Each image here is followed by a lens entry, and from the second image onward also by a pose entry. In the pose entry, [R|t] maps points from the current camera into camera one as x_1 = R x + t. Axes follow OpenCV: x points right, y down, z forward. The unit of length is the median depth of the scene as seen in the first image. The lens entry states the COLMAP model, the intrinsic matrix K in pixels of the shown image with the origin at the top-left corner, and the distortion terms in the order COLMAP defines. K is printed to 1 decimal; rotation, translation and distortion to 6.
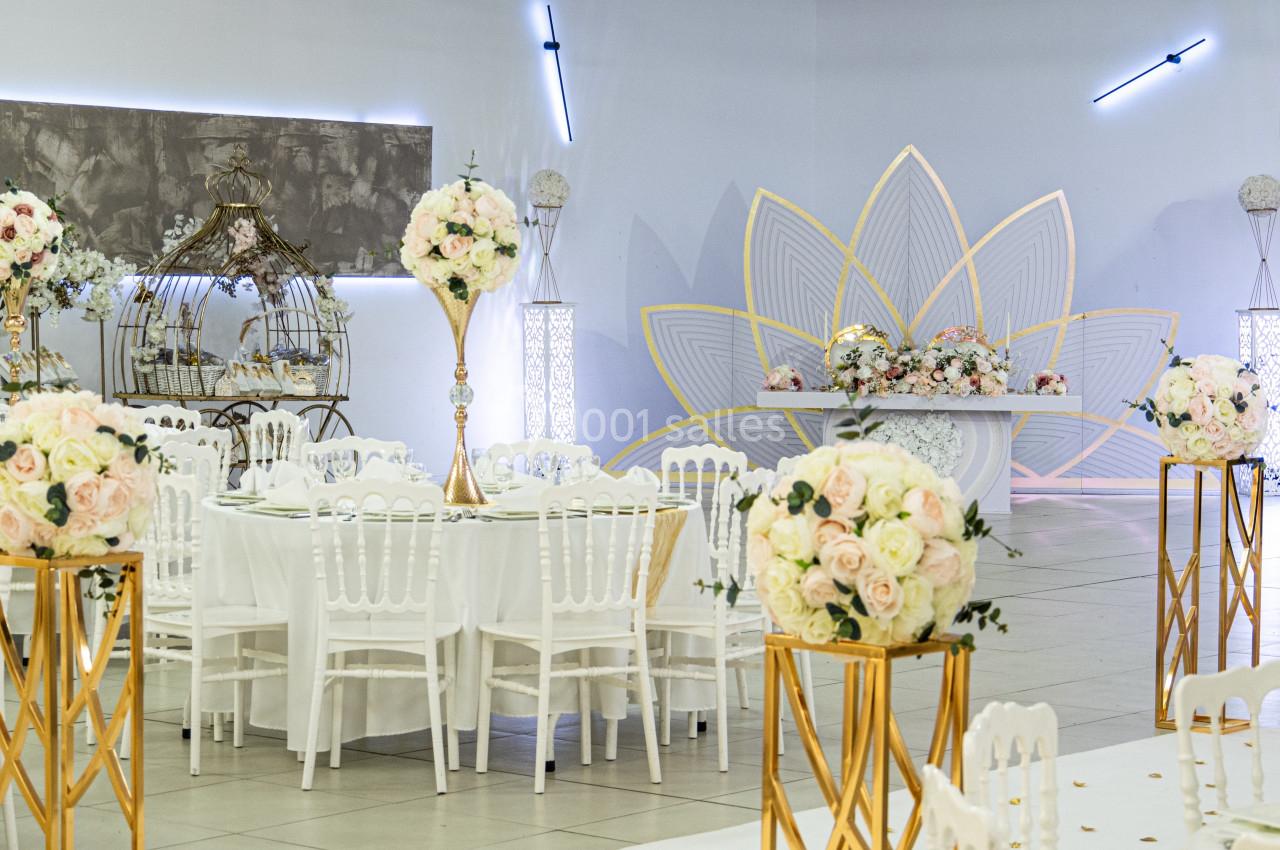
lens RADIAL K [[2394.4, 0, 640.0], [0, 2394.4, 425.0], [0, 0, 1]] dist [0.003539, -0.135807]
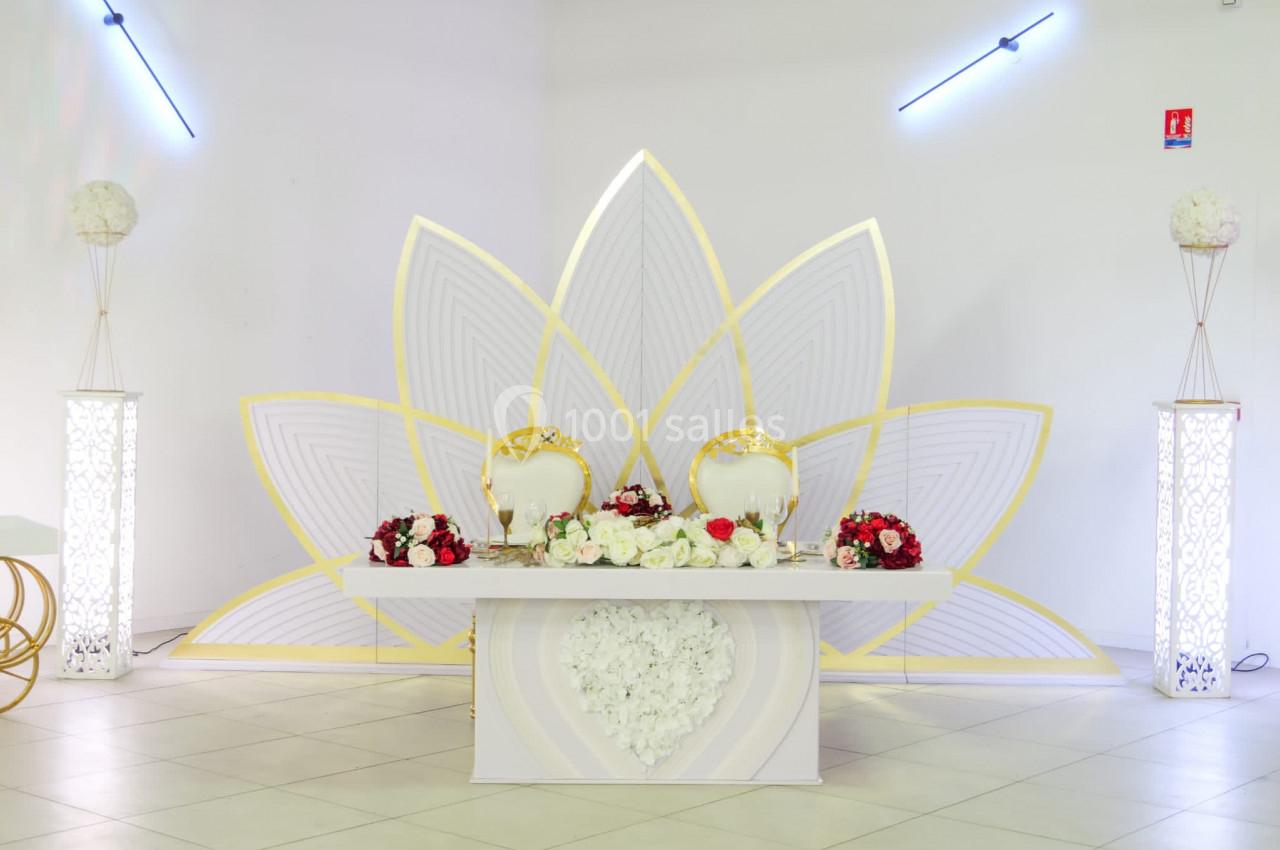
lens RADIAL K [[1862.5, 0, 640.0], [0, 1862.5, 425.0], [0, 0, 1]] dist [-0.018480, -0.026576]
pose [[0.995236, -0.001959, 0.097472, 0.062123], [0.003949, 0.999788, -0.020221, -0.031445], [-0.097412, 0.020510, 0.995033, 0.494463]]
